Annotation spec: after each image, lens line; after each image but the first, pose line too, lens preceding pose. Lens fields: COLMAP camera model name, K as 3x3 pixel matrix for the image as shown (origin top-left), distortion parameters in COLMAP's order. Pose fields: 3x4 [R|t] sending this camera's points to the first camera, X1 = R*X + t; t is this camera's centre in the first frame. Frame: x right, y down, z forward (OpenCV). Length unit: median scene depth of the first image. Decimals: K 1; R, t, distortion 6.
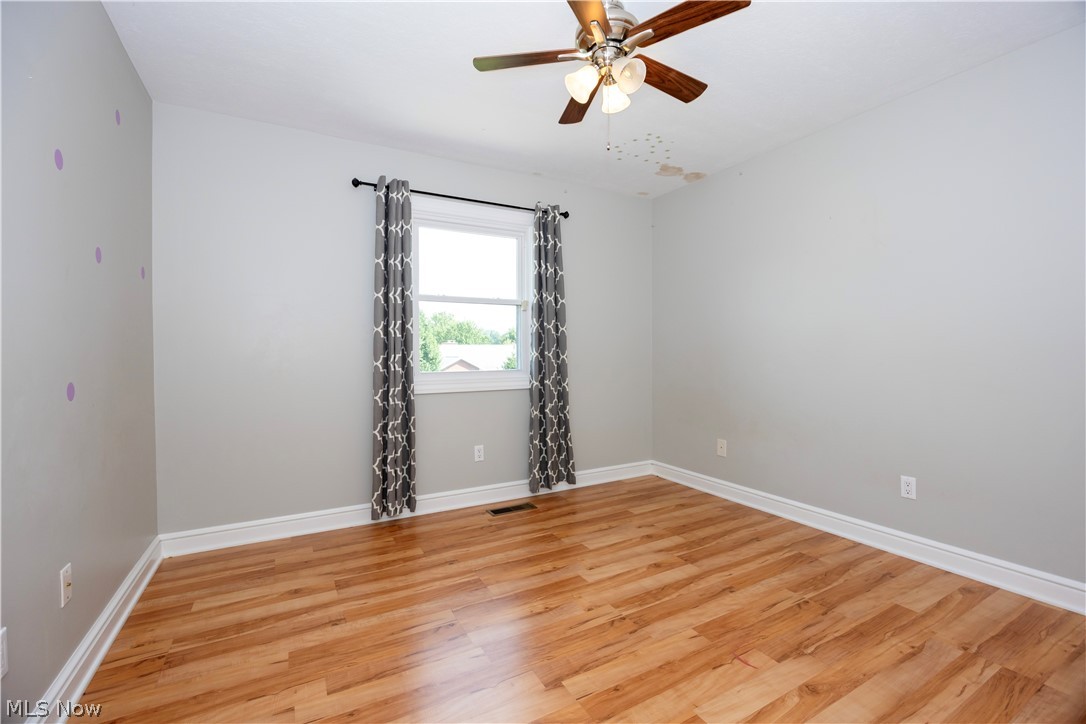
lens RADIAL K [[470.7, 0, 545.9], [0, 470.7, 358.7], [0, 0, 1]] dist [0.000330, 0.000757]
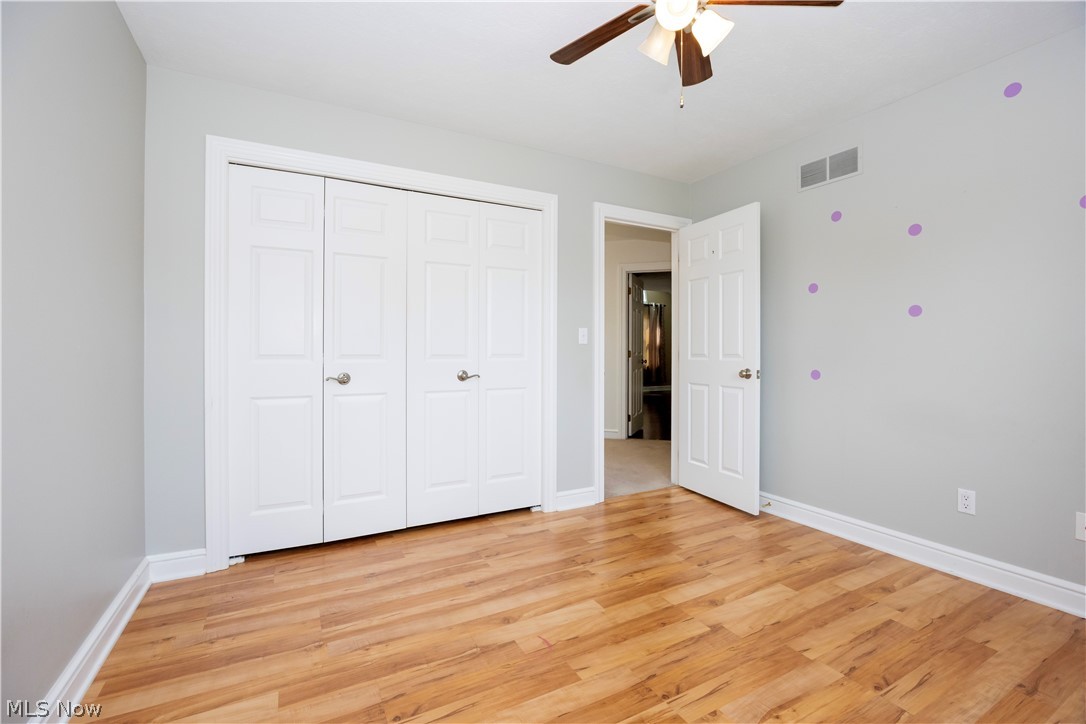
lens RADIAL K [[470.7, 0, 541.5], [0, 470.7, 354.8], [0, 0, 1]] dist [0.000330, 0.000757]
pose [[-0.999676, 0.001849, 0.025400, 0.396828], [0.002350, 0.999803, 0.019699, -0.026469], [-0.025359, 0.019753, -0.999483, 2.022532]]
